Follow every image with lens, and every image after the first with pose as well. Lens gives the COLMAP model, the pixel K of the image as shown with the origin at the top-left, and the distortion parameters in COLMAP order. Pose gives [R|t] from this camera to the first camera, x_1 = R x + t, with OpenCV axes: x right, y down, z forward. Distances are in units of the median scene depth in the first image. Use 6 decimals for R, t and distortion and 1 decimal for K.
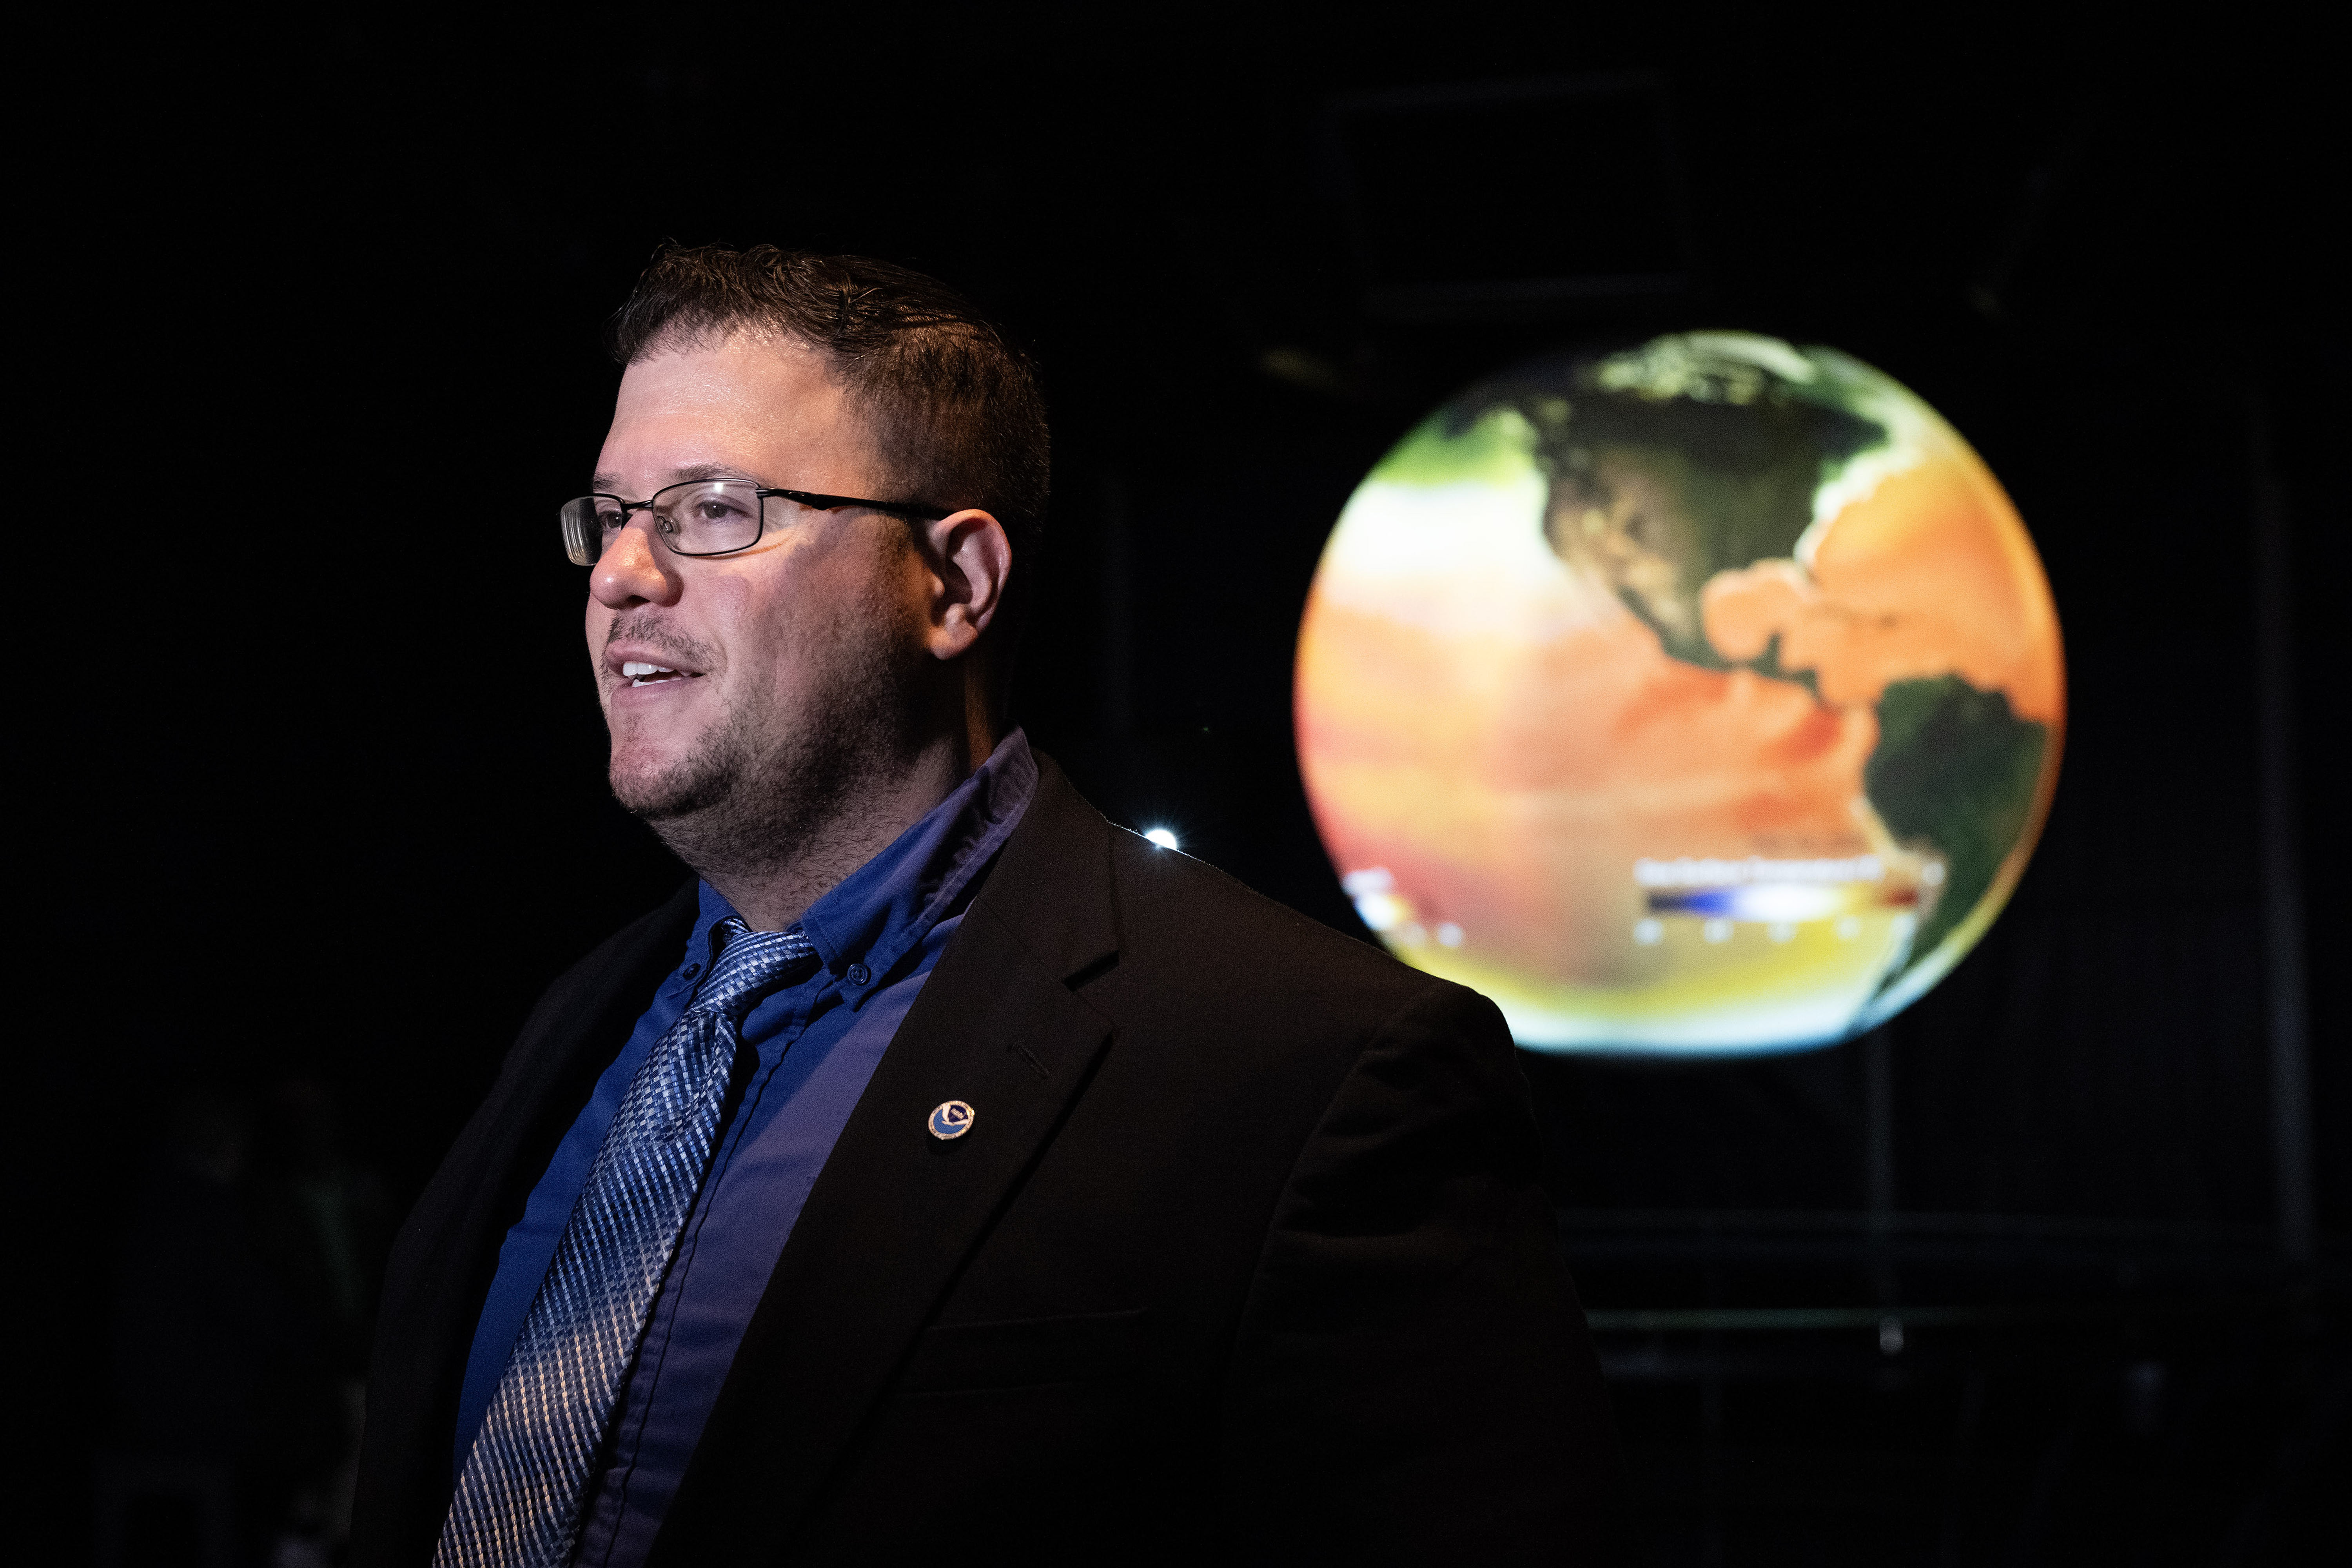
lens RADIAL K [[3400.5, 0, 1176.4], [0, 3400.5, 783.5], [0, 0, 1]] dist [-0.001970, 0.000000]
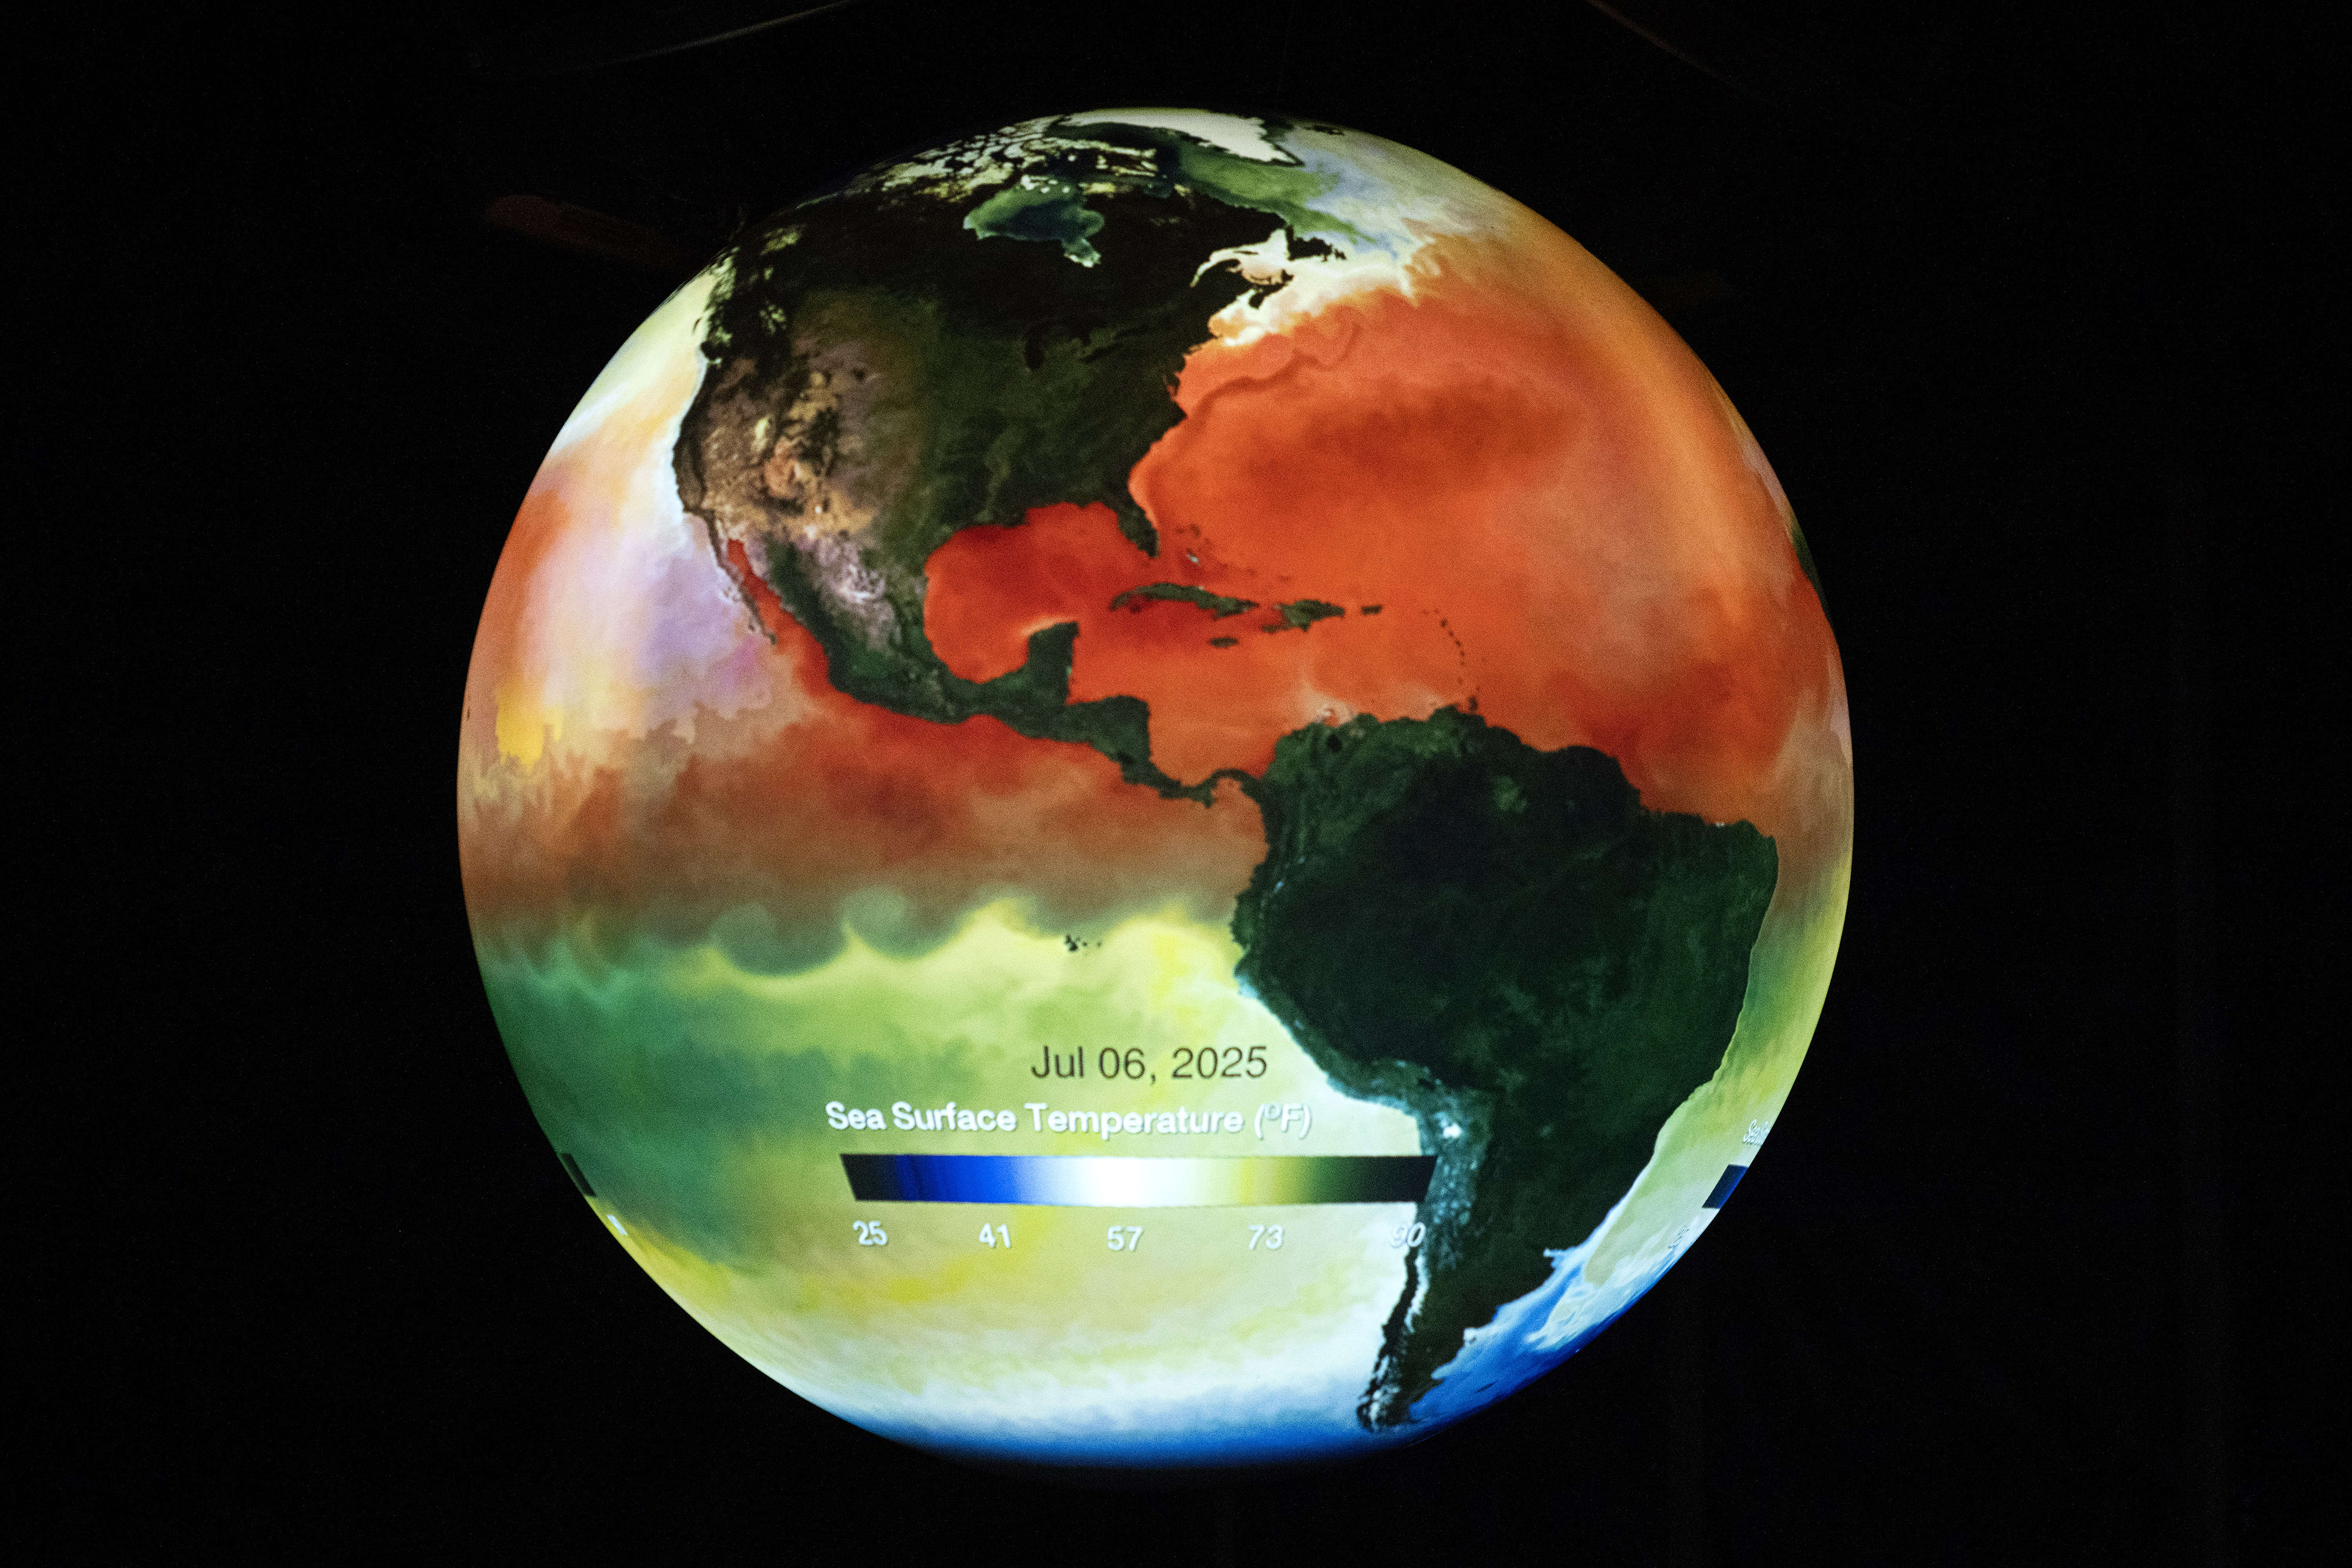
lens RADIAL K [[3400.5, 0, 1177.5], [0, 3400.5, 784.2], [0, 0, 1]] dist [-0.001970, 0.000000]
pose [[0.817774, -0.007245, -0.575494, 0.471670], [-0.035860, 0.997337, -0.063513, 0.007956], [0.574422, 0.072577, 0.815336, 0.607522]]
